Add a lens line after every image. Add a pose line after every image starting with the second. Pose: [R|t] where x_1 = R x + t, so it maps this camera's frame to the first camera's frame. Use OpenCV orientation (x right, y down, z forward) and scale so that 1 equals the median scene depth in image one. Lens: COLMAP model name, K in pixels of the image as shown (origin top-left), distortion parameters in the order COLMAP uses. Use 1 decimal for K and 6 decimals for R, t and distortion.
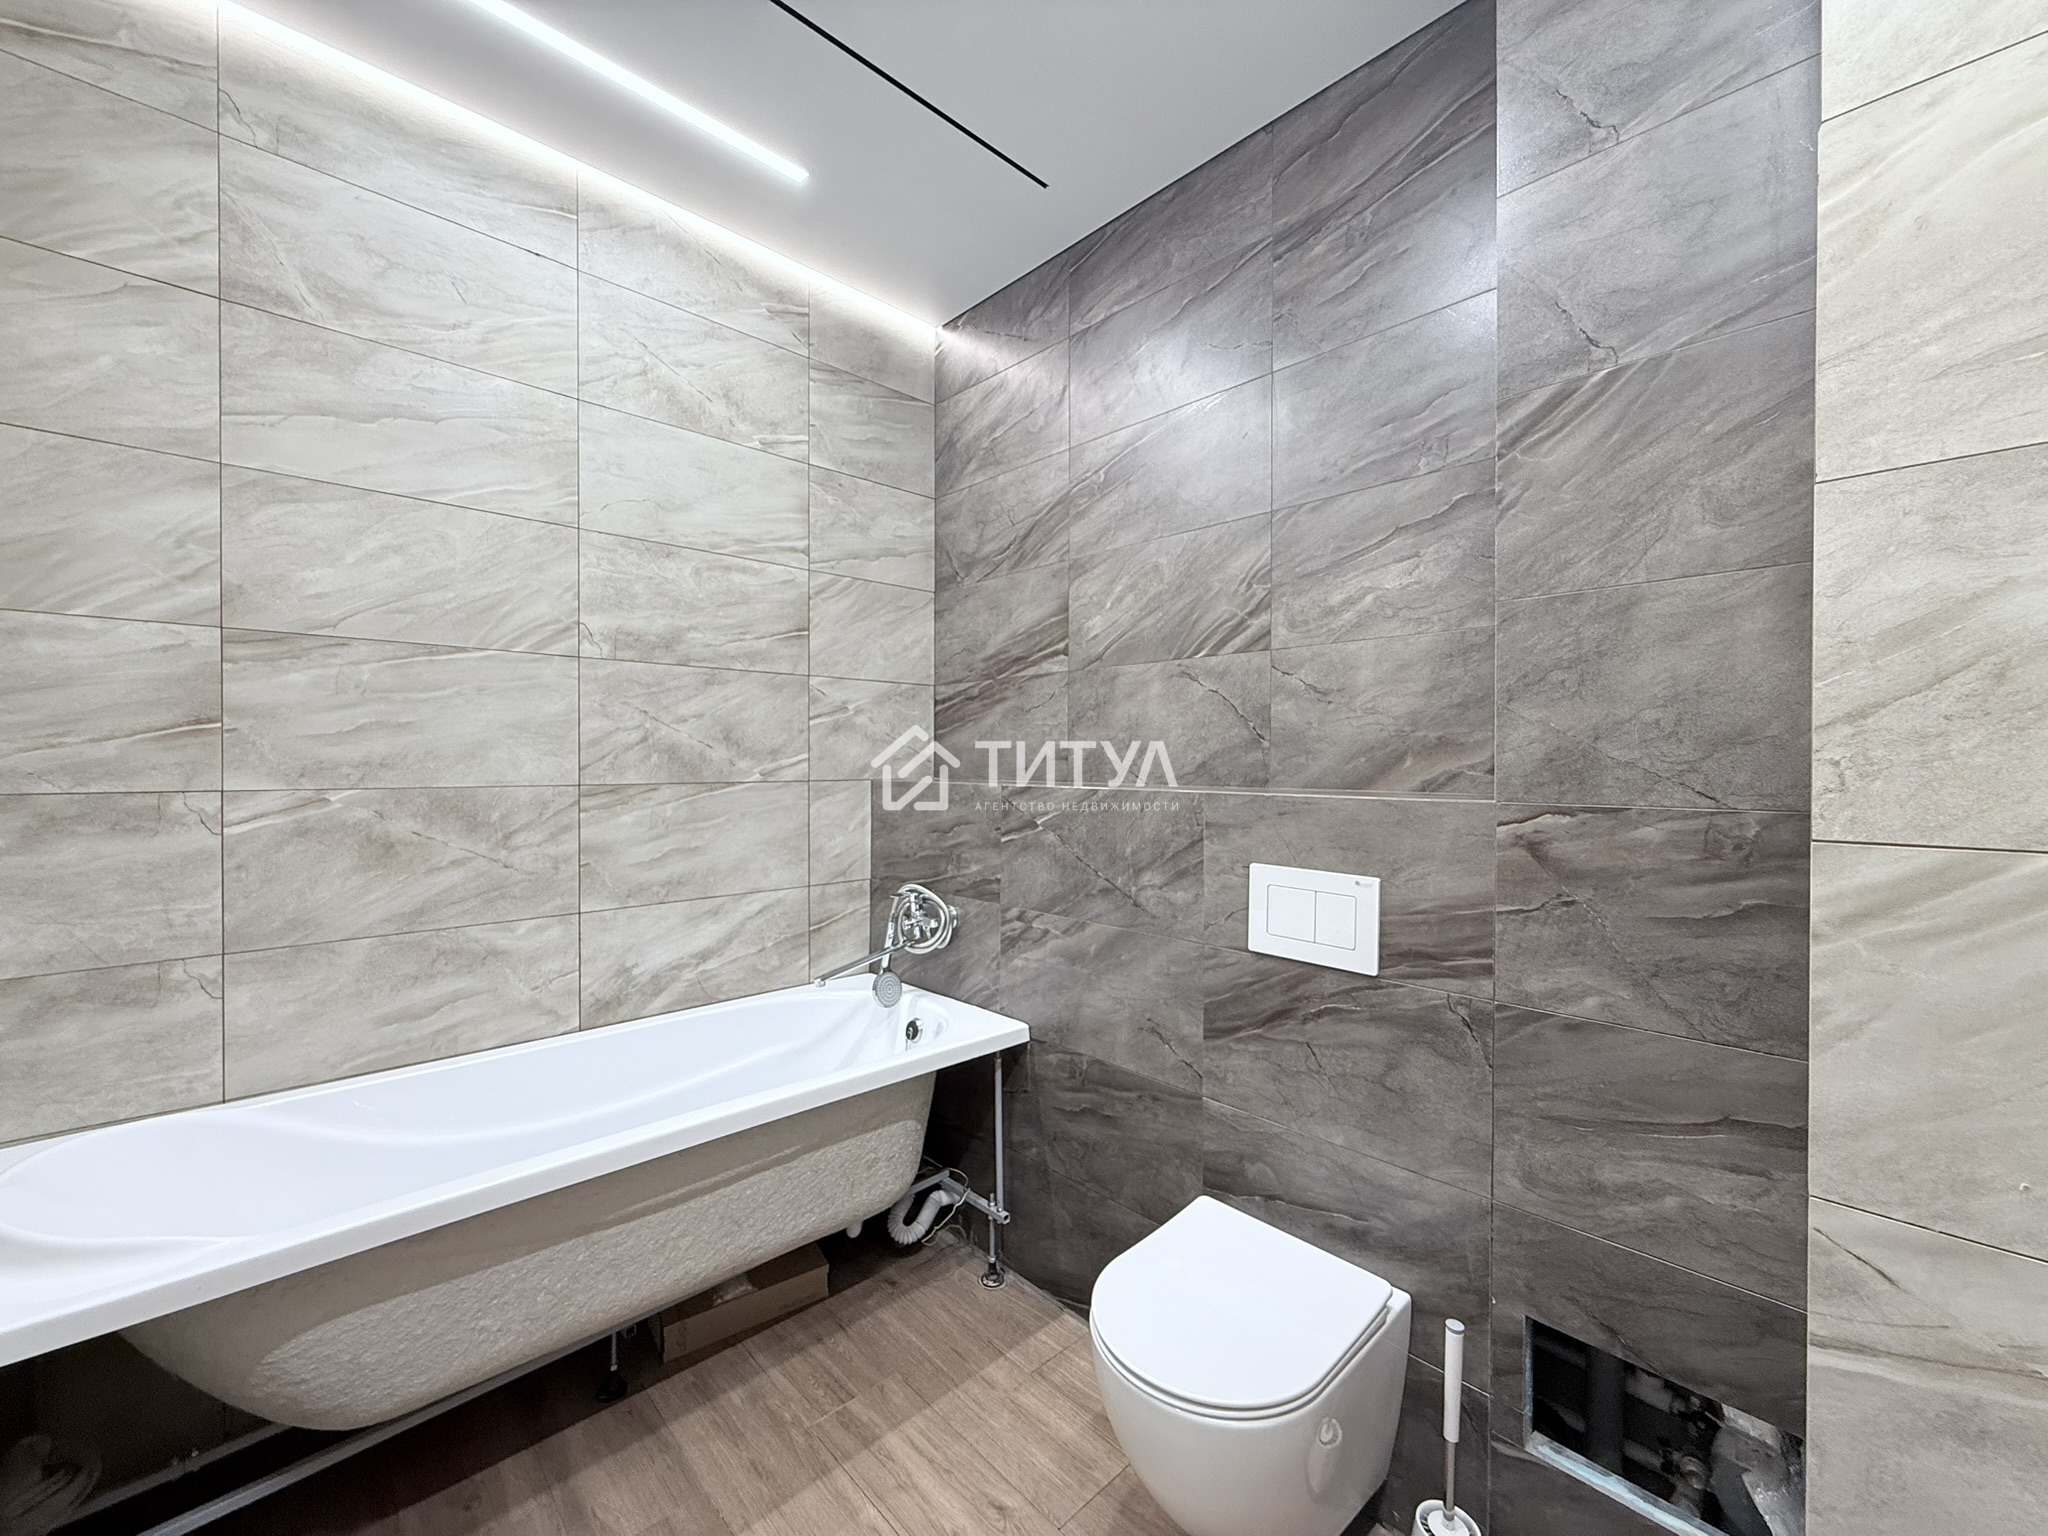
lens RADIAL K [[816.7, 0, 1019.1], [0, 816.7, 763.9], [0, 0, 1]] dist [0.003957, 0.000581]
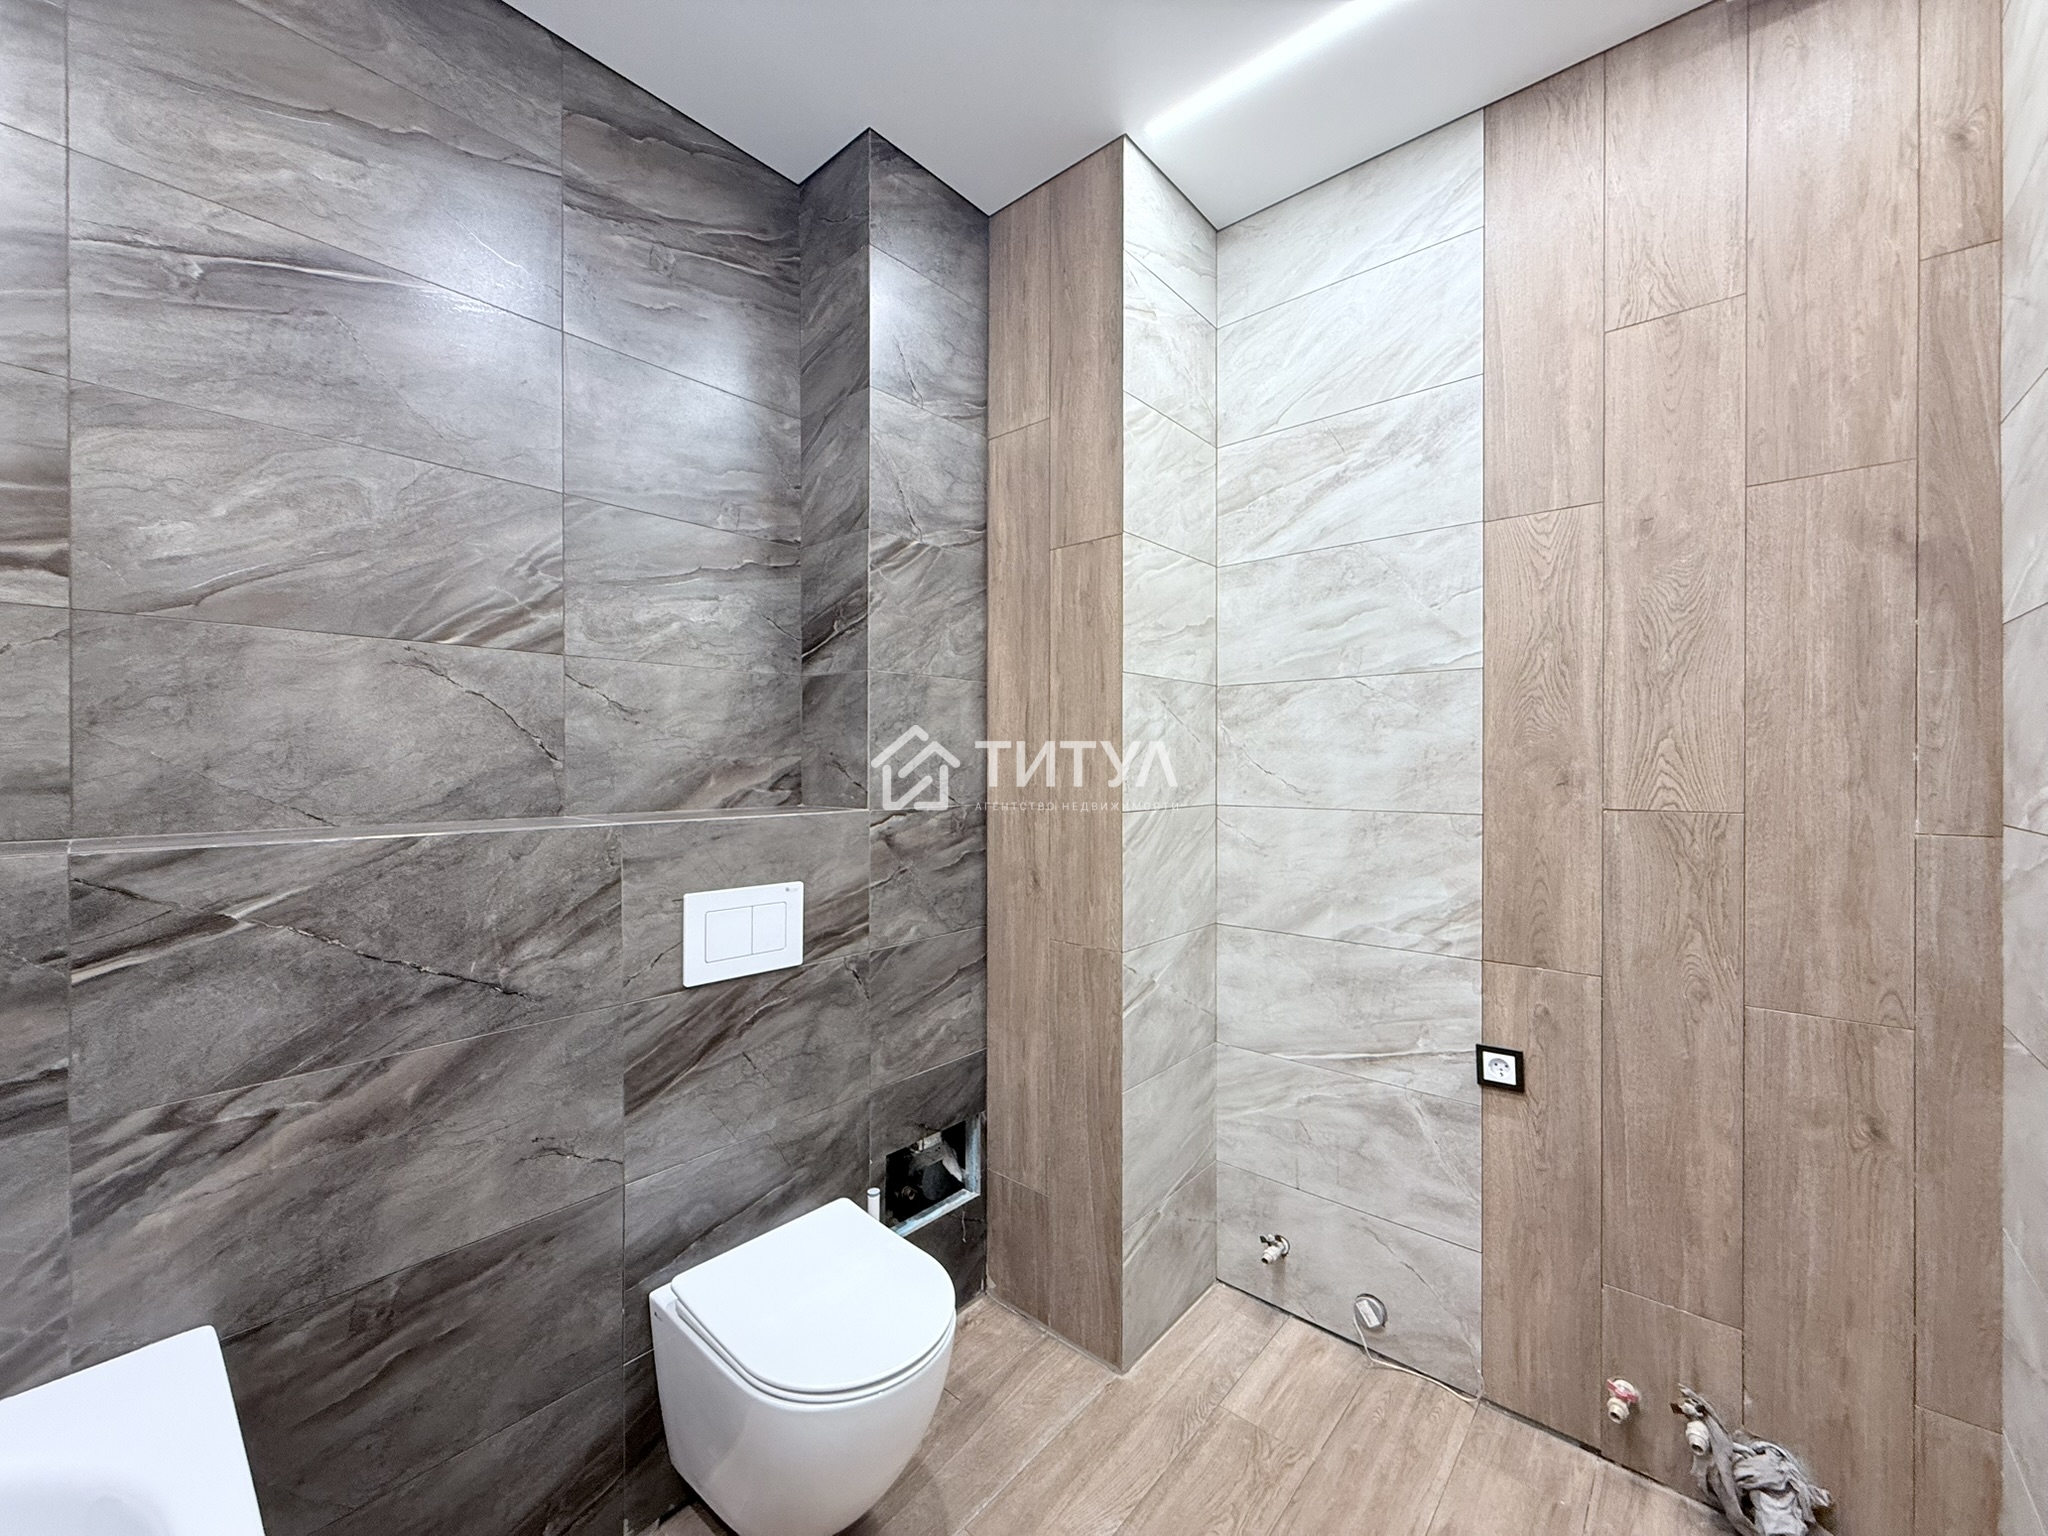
lens RADIAL K [[816.7, 0, 1018.5], [0, 816.7, 765.9], [0, 0, 1]] dist [0.003957, 0.000581]
pose [[-0.093407, -0.004387, 0.995618, -0.651008], [0.005658, 0.999972, 0.004937, -0.027533], [-0.995612, 0.006095, -0.093379, 0.669177]]
